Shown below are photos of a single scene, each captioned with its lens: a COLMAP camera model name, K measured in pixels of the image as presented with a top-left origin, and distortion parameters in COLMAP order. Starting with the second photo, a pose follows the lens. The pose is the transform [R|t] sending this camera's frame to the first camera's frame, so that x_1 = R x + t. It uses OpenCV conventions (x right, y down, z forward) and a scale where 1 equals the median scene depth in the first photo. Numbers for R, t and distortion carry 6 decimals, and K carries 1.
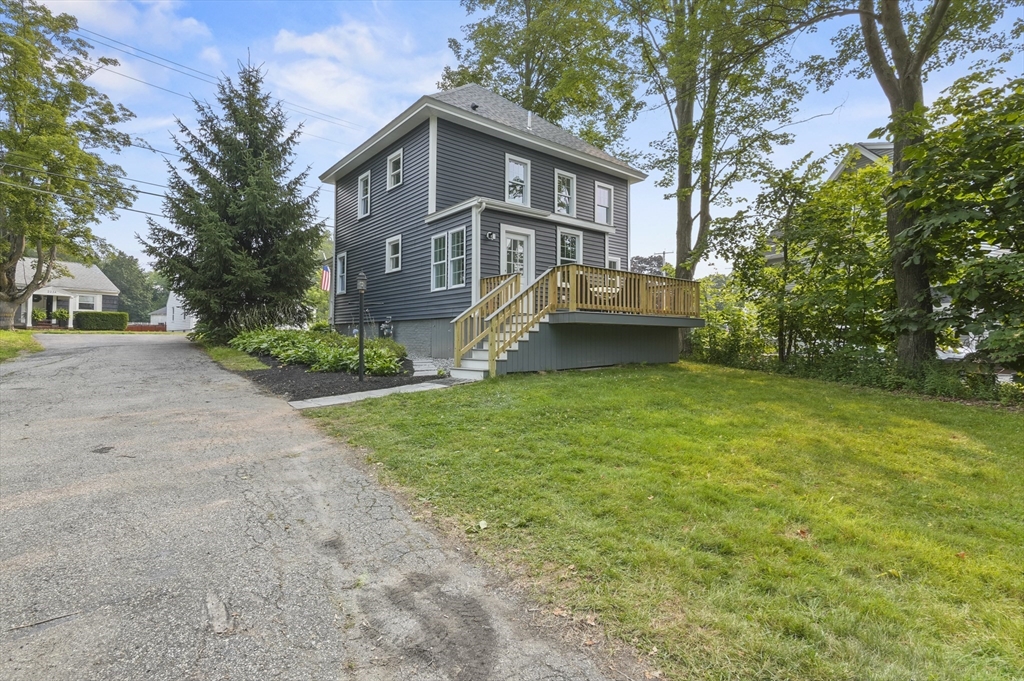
lens RADIAL K [[491.0, 0, 509.3], [0, 491.0, 335.4], [0, 0, 1]] dist [0.006826, 0.003841]
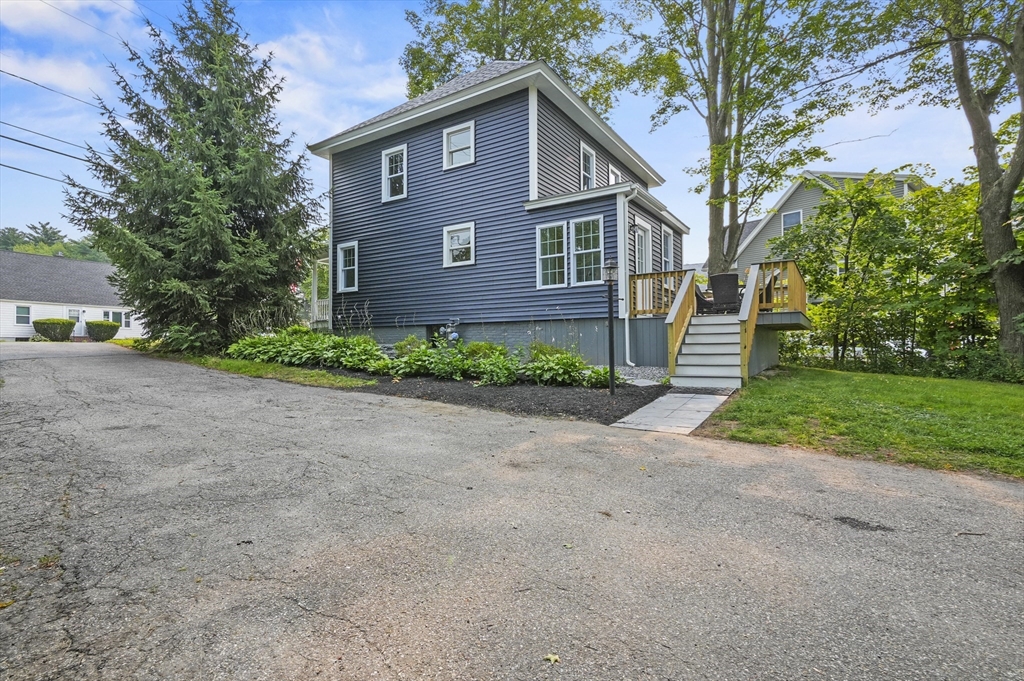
lens RADIAL K [[491.0, 0, 512.5], [0, 491.0, 346.9], [0, 0, 1]] dist [0.006826, 0.003841]
pose [[0.952632, -0.011791, 0.303897, -0.456691], [0.010106, 0.999924, 0.007117, 0.005355], [-0.303957, -0.003709, 0.952678, 0.183595]]
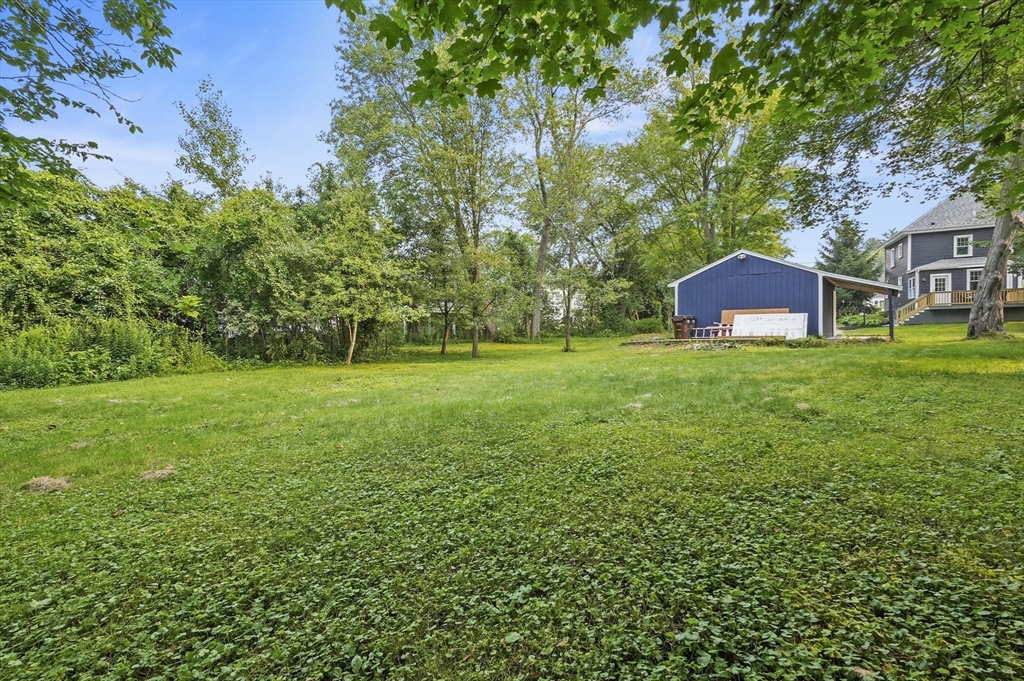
lens RADIAL K [[491.0, 0, 512.4], [0, 491.0, 337.8], [0, 0, 1]] dist [0.006826, 0.003841]
pose [[0.415320, -0.001130, -0.909675, 1.422722], [0.014868, 0.999874, 0.005546, 0.079731], [0.909554, -0.015828, 0.415285, -2.152366]]
